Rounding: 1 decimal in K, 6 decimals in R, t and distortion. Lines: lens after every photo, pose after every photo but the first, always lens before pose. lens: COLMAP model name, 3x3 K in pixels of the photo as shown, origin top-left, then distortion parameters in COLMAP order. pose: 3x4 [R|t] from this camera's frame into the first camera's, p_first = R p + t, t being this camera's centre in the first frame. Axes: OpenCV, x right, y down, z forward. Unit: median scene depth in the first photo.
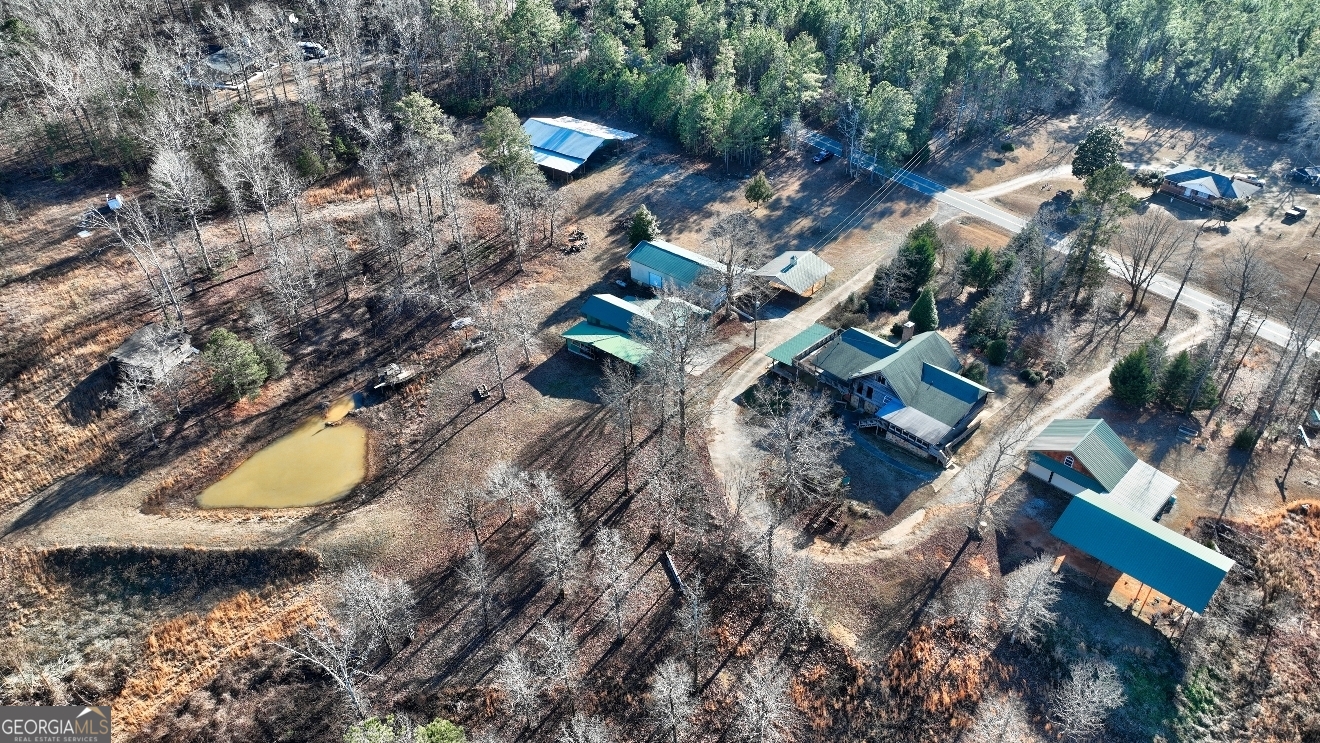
lens RADIAL K [[926.1, 0, 662.8], [0, 926.1, 374.0], [0, 0, 1]] dist [0.003855, 0.005214]
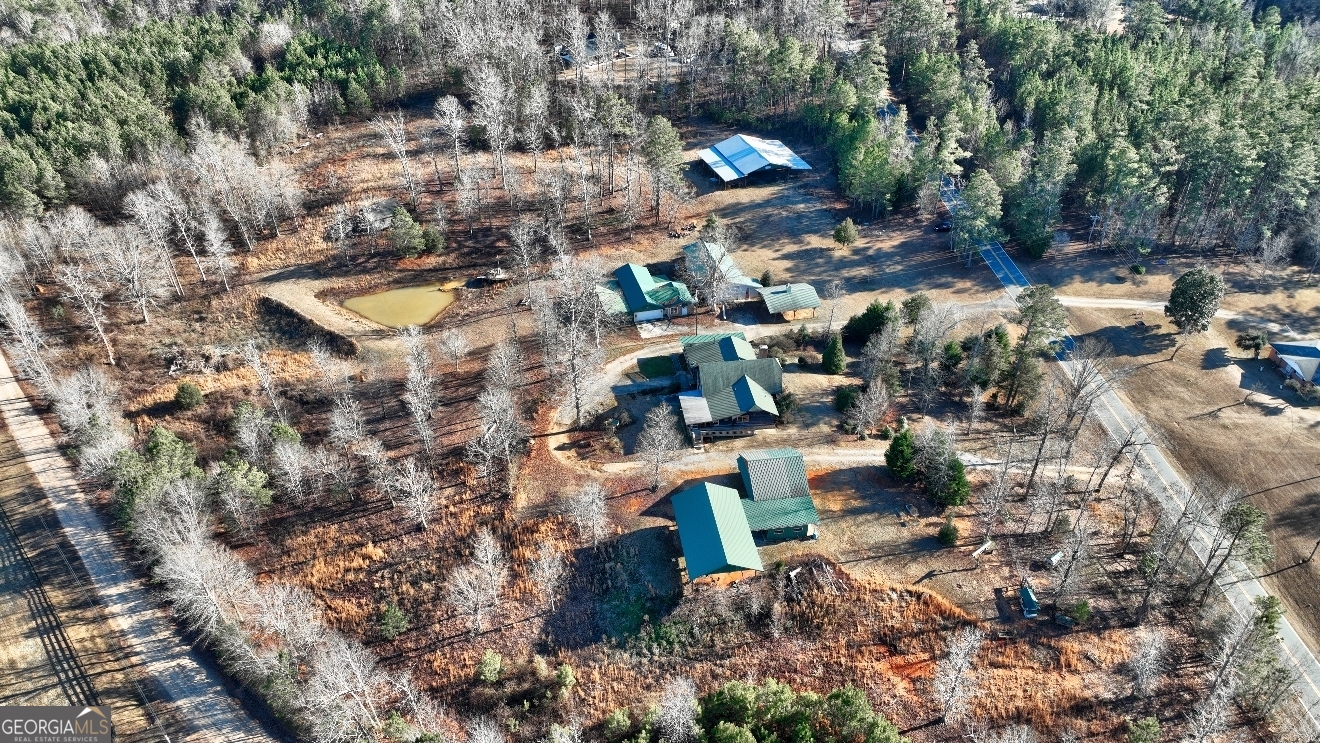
lens RADIAL K [[926.1, 0, 662.8], [0, 926.1, 374.0], [0, 0, 1]] dist [0.003855, 0.005214]
pose [[0.802313, 0.345265, -0.486915, 0.687652], [-0.350206, 0.932860, 0.084427, -0.068834], [0.483373, 0.102784, 0.869360, -0.115584]]
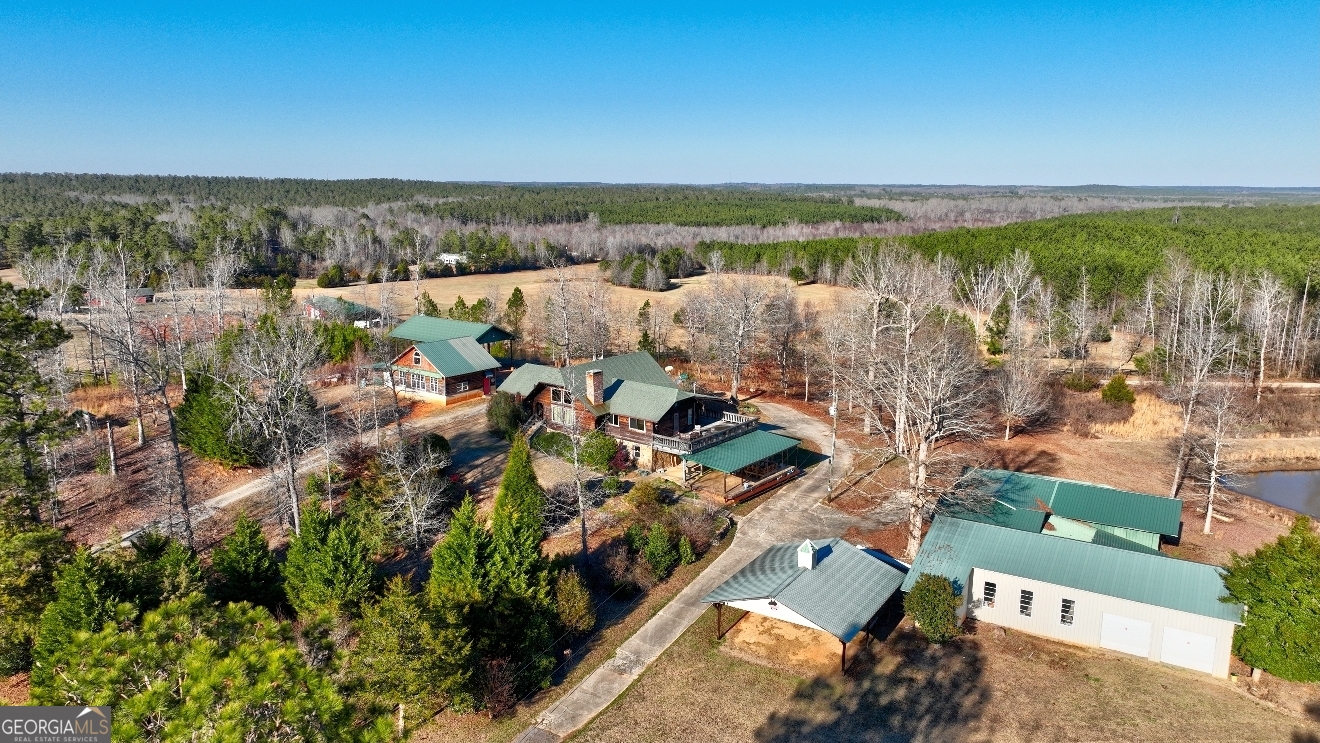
lens RADIAL K [[926.1, 0, 662.8], [0, 926.1, 374.0], [0, 0, 1]] dist [0.003855, 0.005214]
pose [[-0.992020, 0.020436, -0.124415, 0.268180], [-0.077782, 0.677431, 0.731463, -0.488313], [0.099231, 0.735303, -0.670435, 1.301046]]
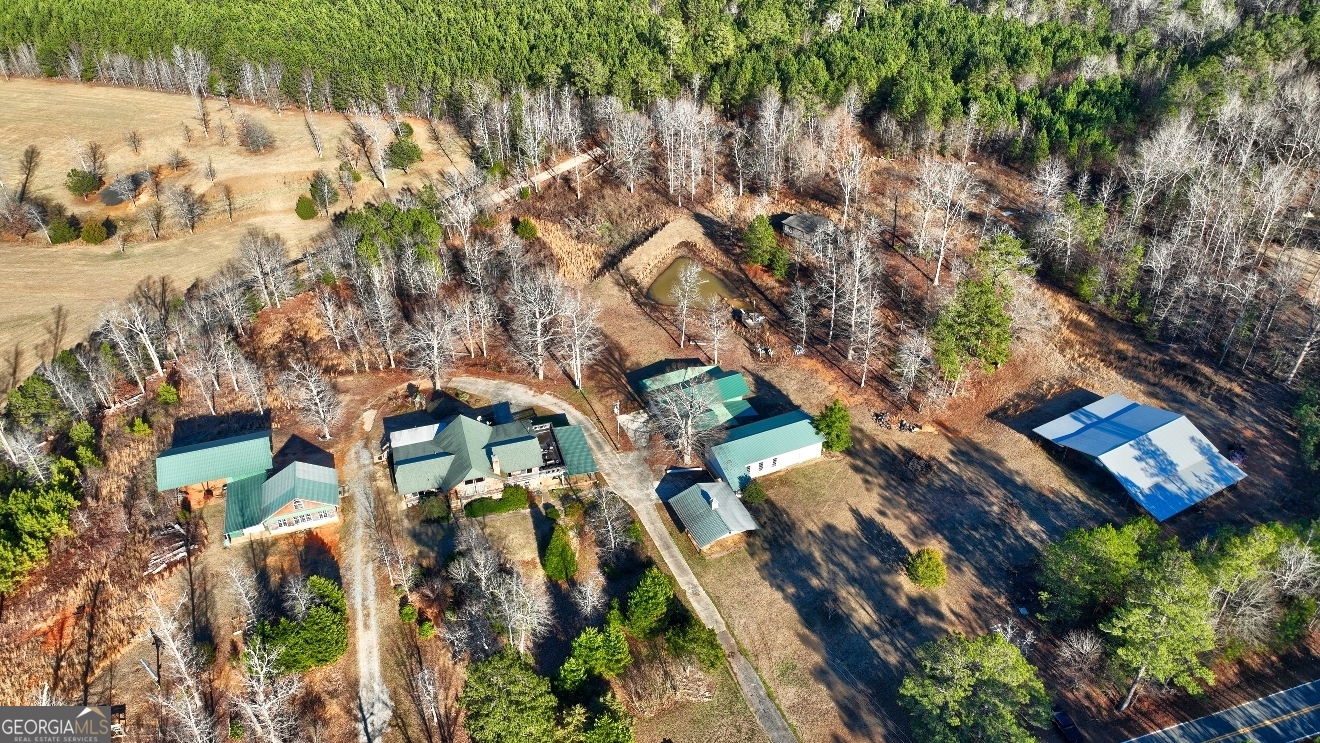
lens RADIAL K [[926.1, 0, 662.8], [0, 926.1, 374.0], [0, 0, 1]] dist [0.003855, 0.005214]
pose [[-0.451925, 0.518957, -0.725567, 0.799947], [-0.524751, 0.503096, 0.686681, -0.827024], [0.721388, 0.691070, 0.044961, 0.915395]]
